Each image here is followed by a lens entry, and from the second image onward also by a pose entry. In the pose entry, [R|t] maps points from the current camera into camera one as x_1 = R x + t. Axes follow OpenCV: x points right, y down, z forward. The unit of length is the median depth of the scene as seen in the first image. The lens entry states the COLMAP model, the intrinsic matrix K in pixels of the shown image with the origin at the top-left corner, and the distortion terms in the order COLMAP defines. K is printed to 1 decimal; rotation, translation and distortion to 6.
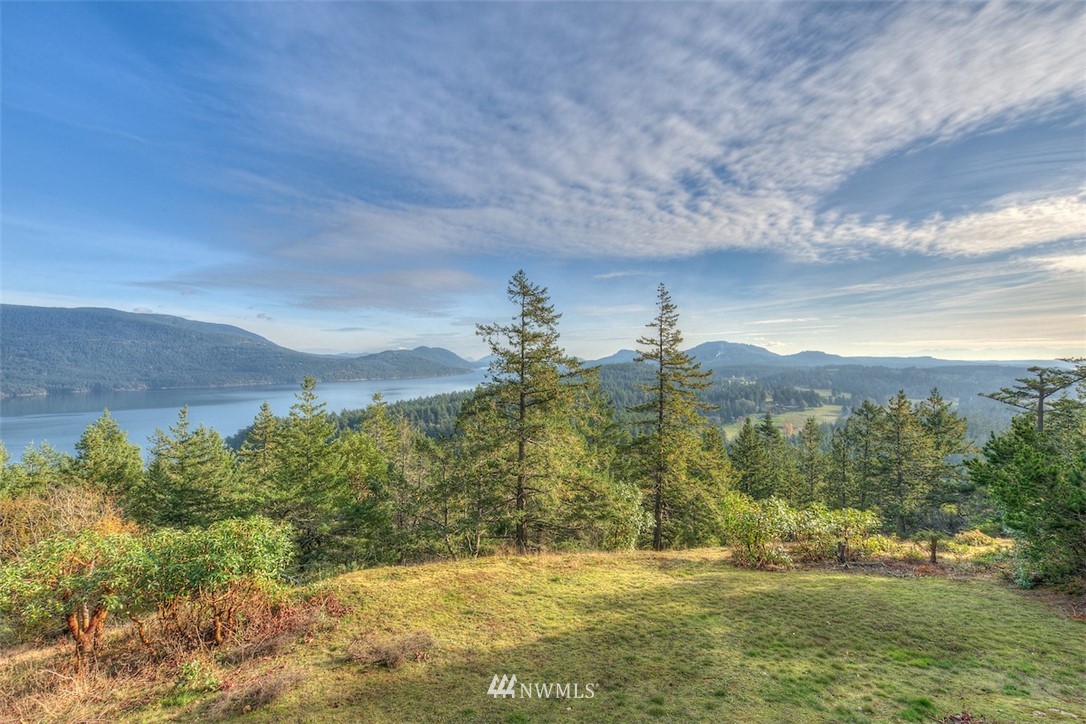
lens RADIAL K [[484.0, 0, 543.0], [0, 484.0, 362.0], [0, 0, 1]] dist [-0.016180, 0.000053]
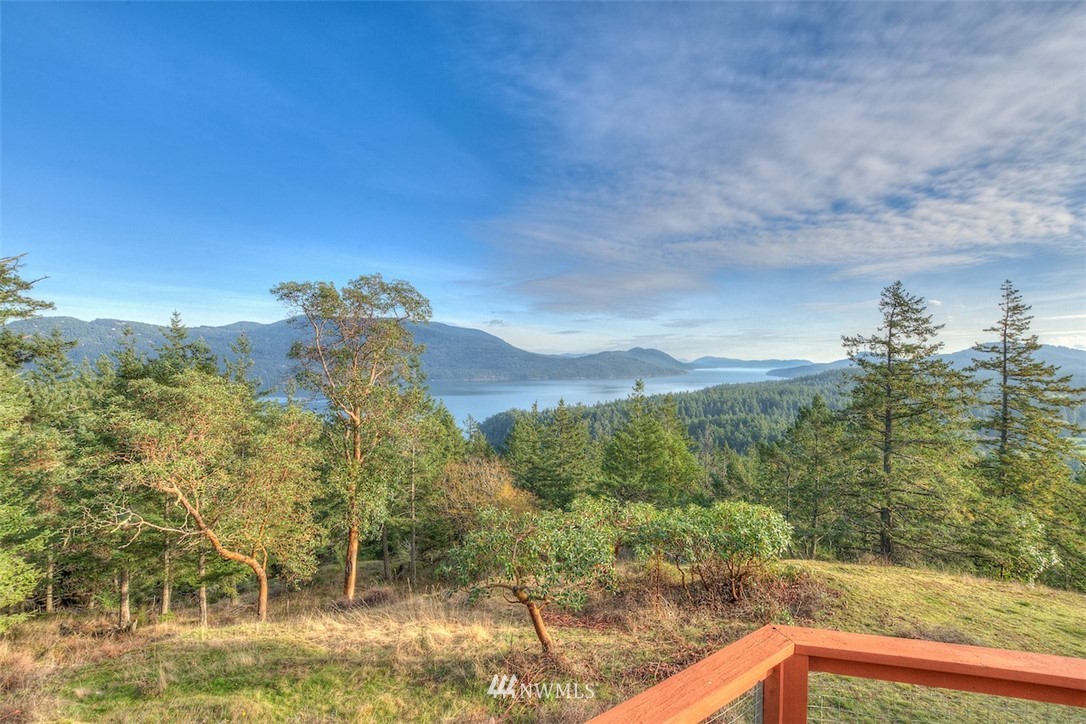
lens RADIAL K [[472.7, 0, 544.7], [0, 472.7, 359.5], [0, 0, 1]] dist [-0.010198, 0.000585]
pose [[0.913769, 0.012215, -0.406050, -0.165984], [-0.014685, 0.999888, -0.002968, -0.008868], [0.405969, 0.008675, 0.913846, -0.088748]]
